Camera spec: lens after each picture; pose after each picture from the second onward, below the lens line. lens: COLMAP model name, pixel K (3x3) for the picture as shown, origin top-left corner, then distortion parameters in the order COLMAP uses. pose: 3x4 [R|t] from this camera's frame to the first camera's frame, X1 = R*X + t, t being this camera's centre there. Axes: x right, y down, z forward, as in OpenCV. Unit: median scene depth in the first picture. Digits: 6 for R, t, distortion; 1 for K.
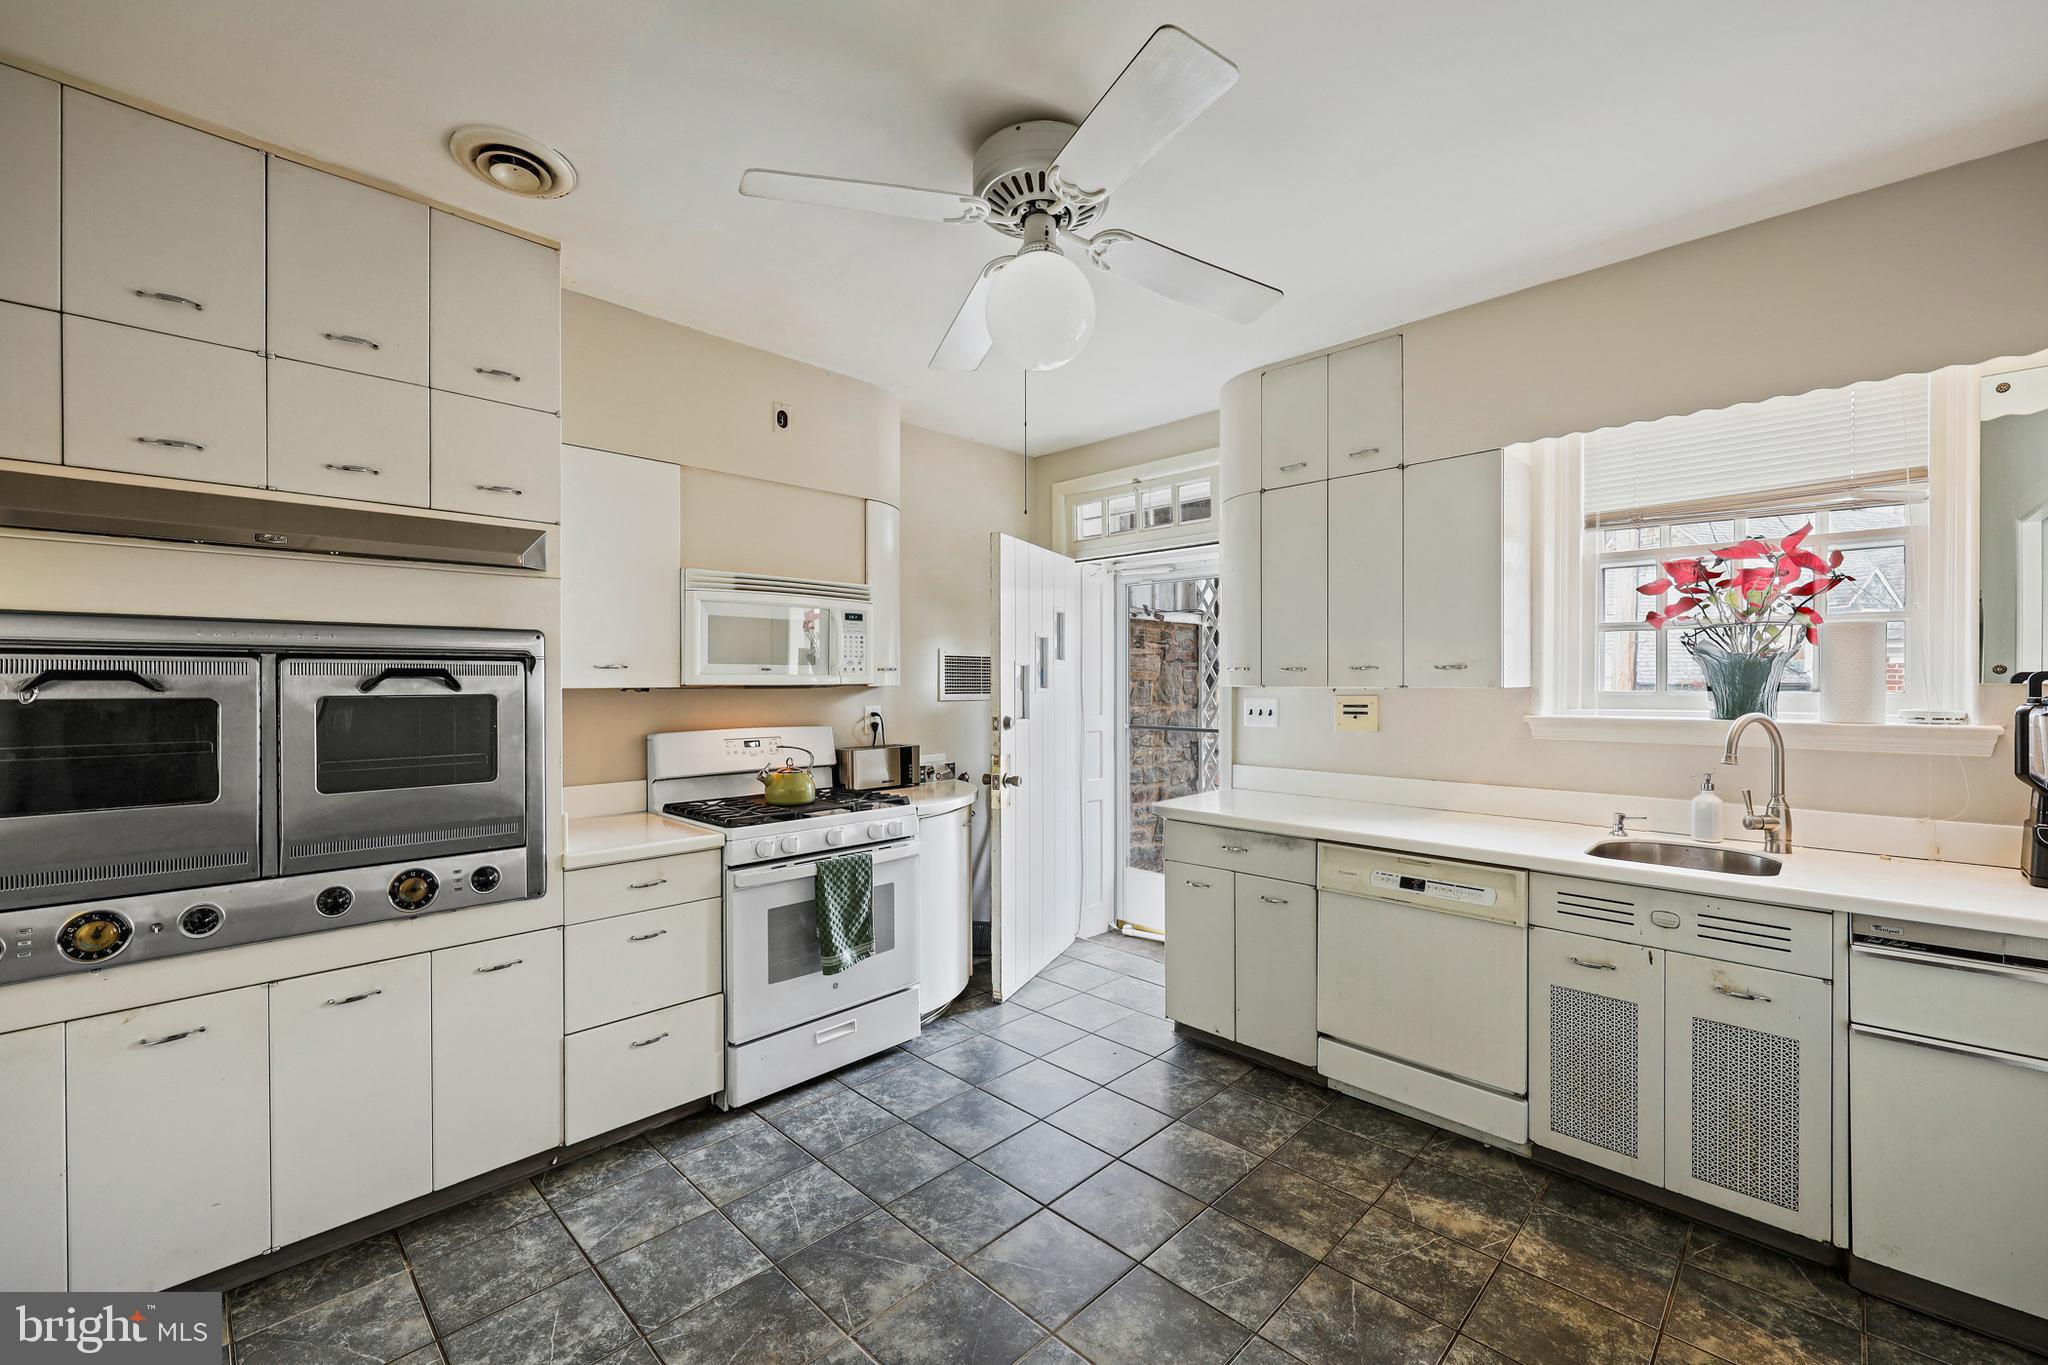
lens RADIAL K [[826.7, 0, 1021.9], [0, 826.7, 685.9], [0, 0, 1]] dist [0.000348, 0.000393]
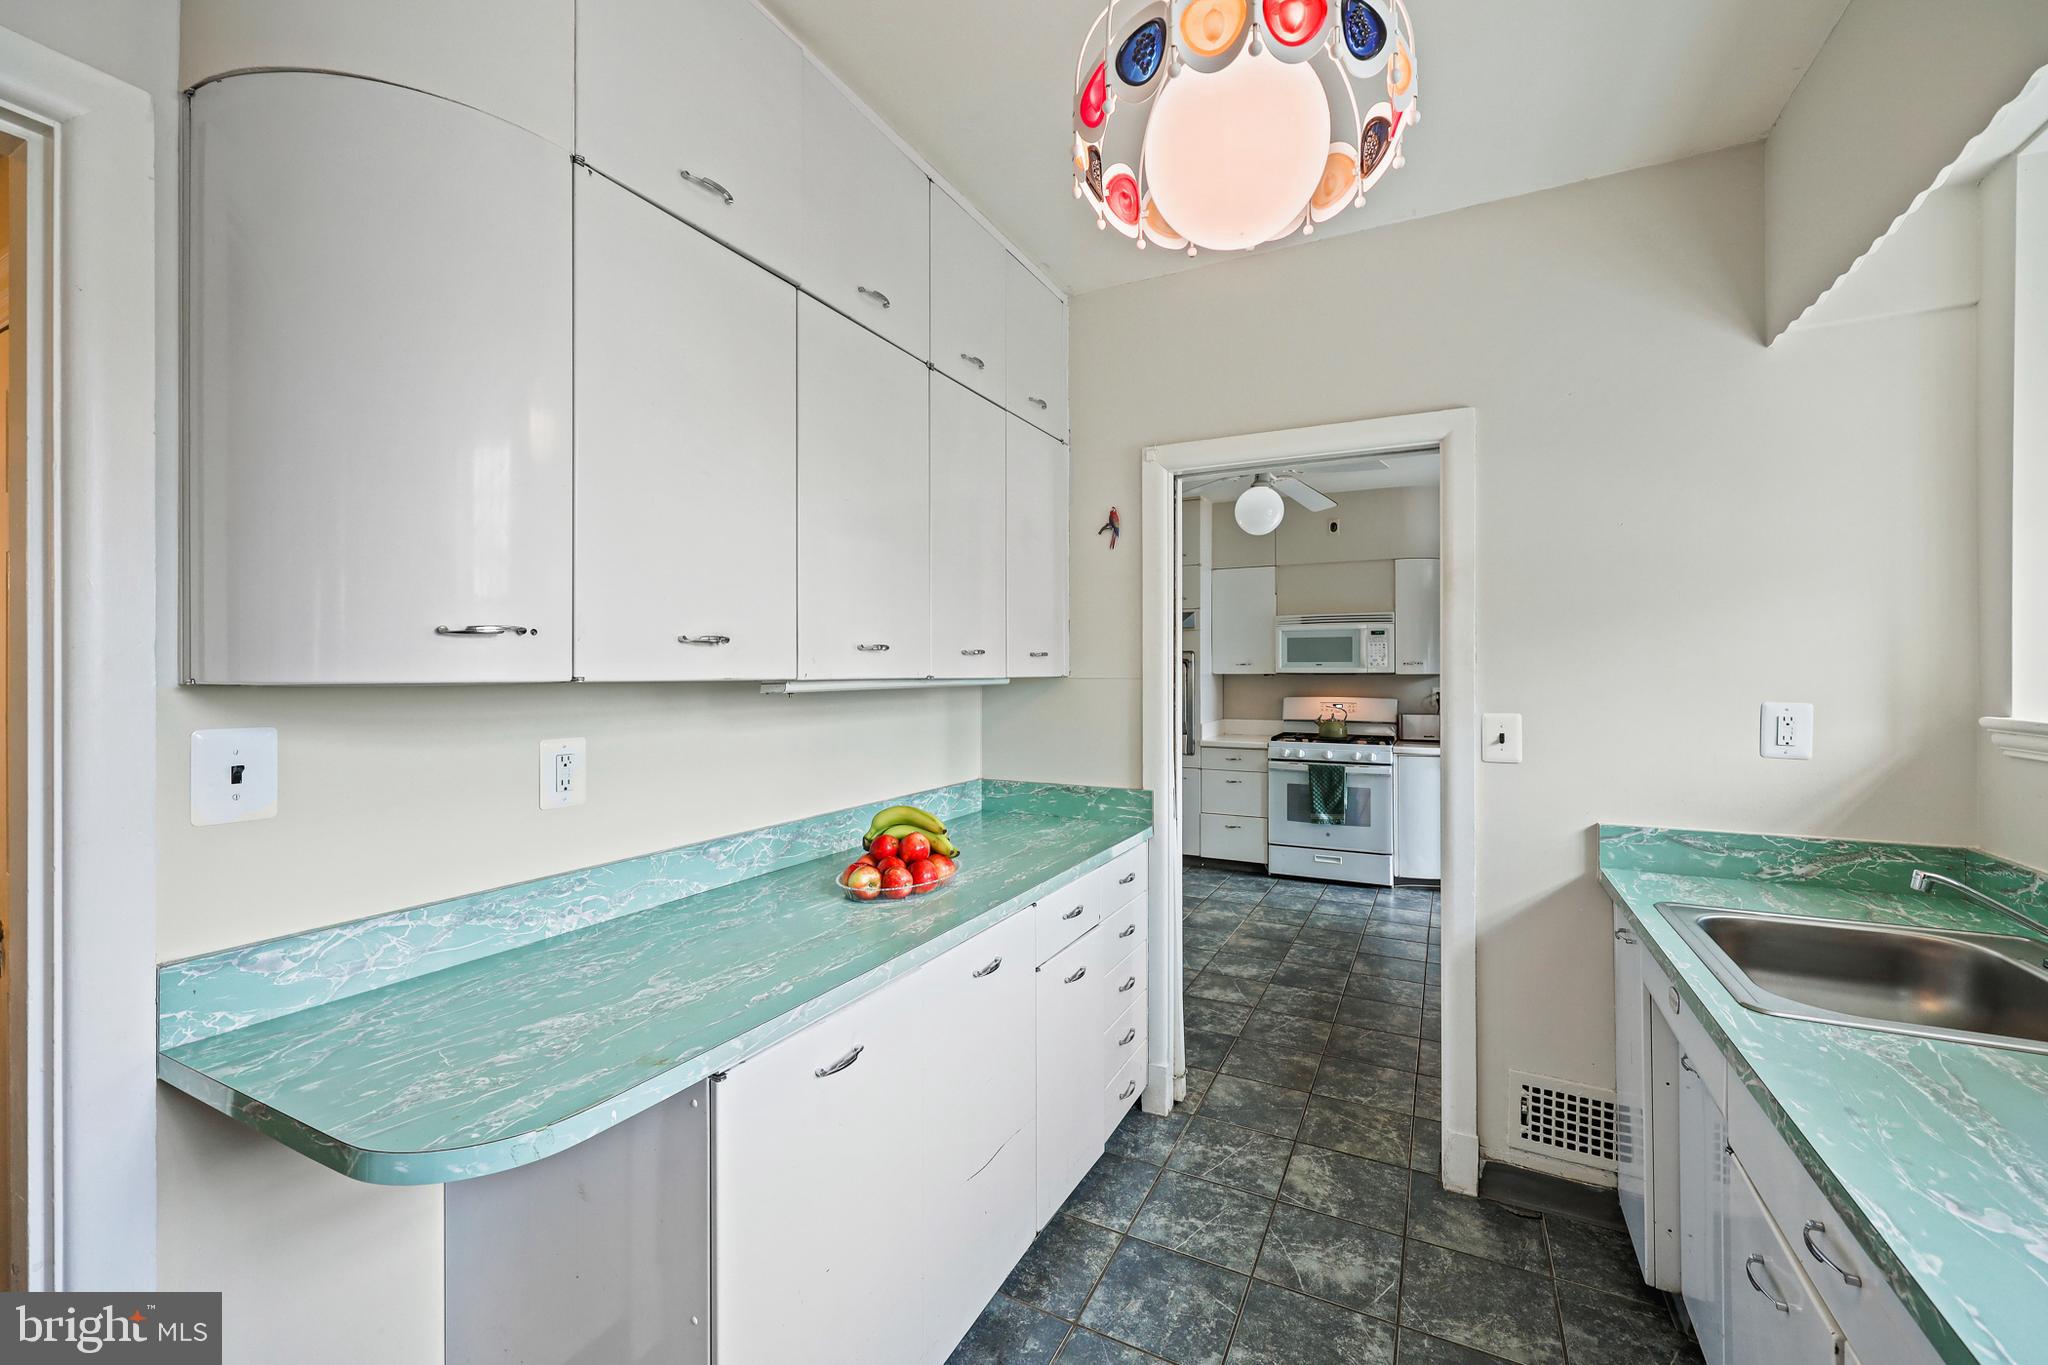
lens RADIAL K [[827.7, 0, 1029.5], [0, 827.7, 674.4], [0, 0, 1]] dist [-0.002012, -0.000238]
pose [[0.302790, 0.002462, -0.953054, 1.389498], [-0.000558, 0.999997, 0.002406, -0.002609], [0.953057, -0.000196, 0.302790, -0.212066]]
